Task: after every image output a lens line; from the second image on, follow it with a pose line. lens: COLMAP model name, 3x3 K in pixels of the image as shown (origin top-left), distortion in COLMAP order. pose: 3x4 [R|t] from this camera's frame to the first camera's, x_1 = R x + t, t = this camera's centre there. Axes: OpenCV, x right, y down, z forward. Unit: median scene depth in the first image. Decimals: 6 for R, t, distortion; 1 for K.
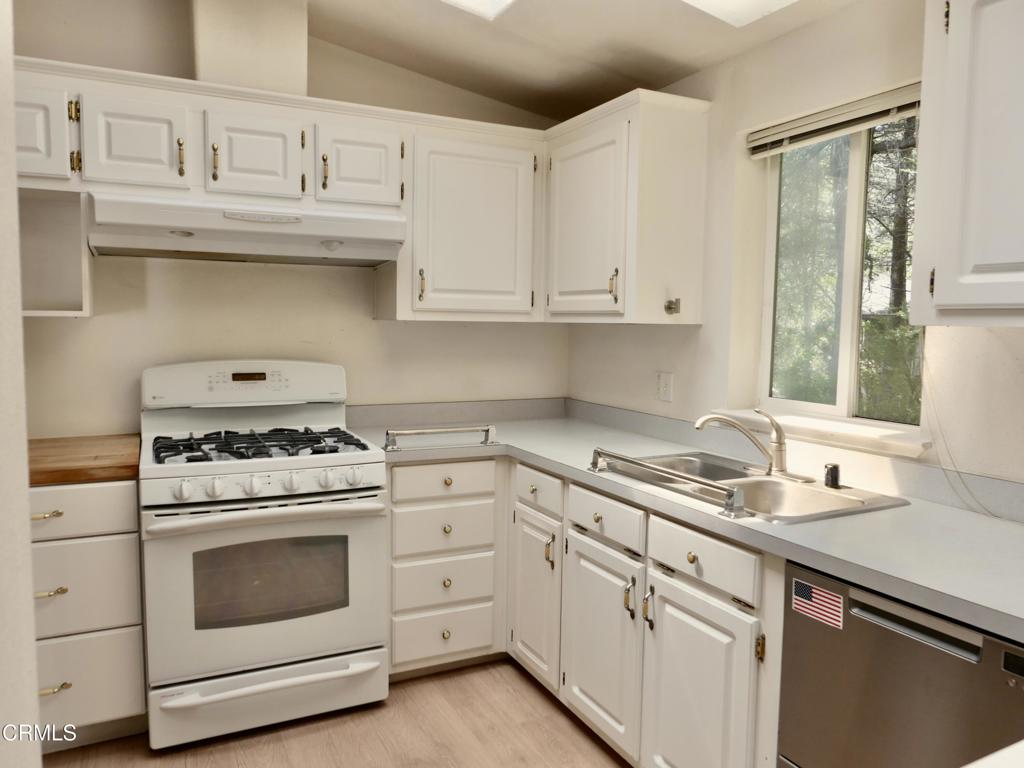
lens RADIAL K [[745.4, 0, 512.0], [0, 745.4, 384.0], [0, 0, 1]] dist [-0.008054, 0.000169]
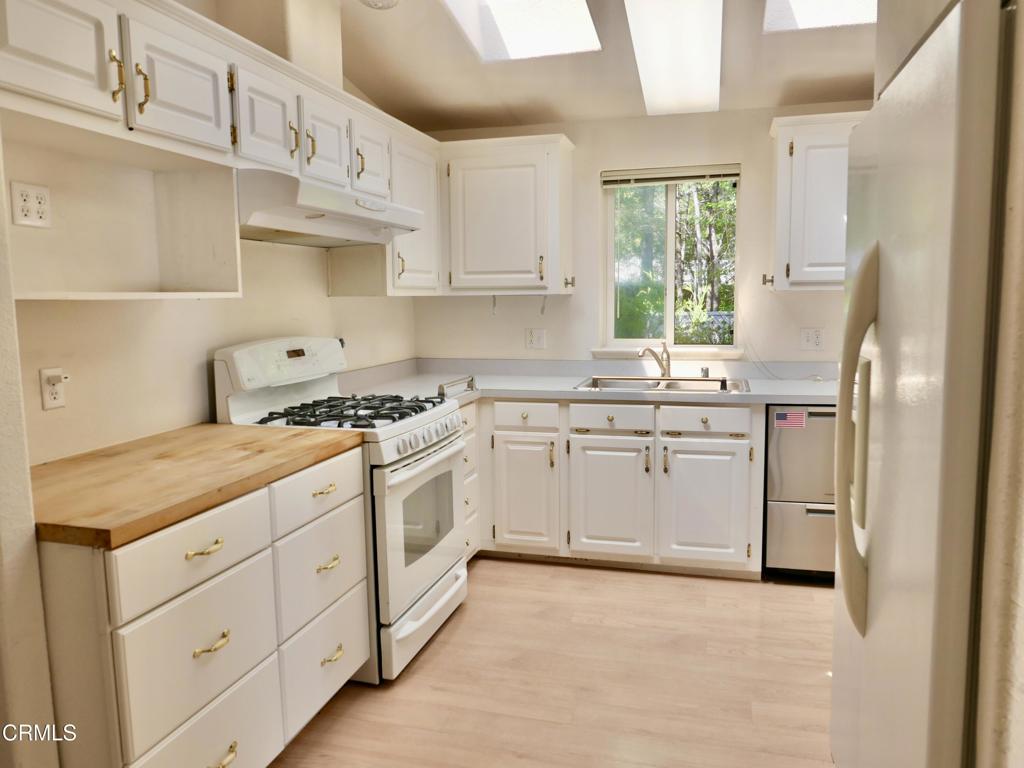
lens RADIAL K [[761.4, 0, 512.0], [0, 761.4, 384.0], [0, 0, 1]] dist [0.000131, -0.000719]
pose [[0.662489, -0.106602, 0.741447, -1.080250], [0.083201, 0.994169, 0.068596, -0.017152], [-0.744437, 0.016245, 0.667496, 0.078669]]
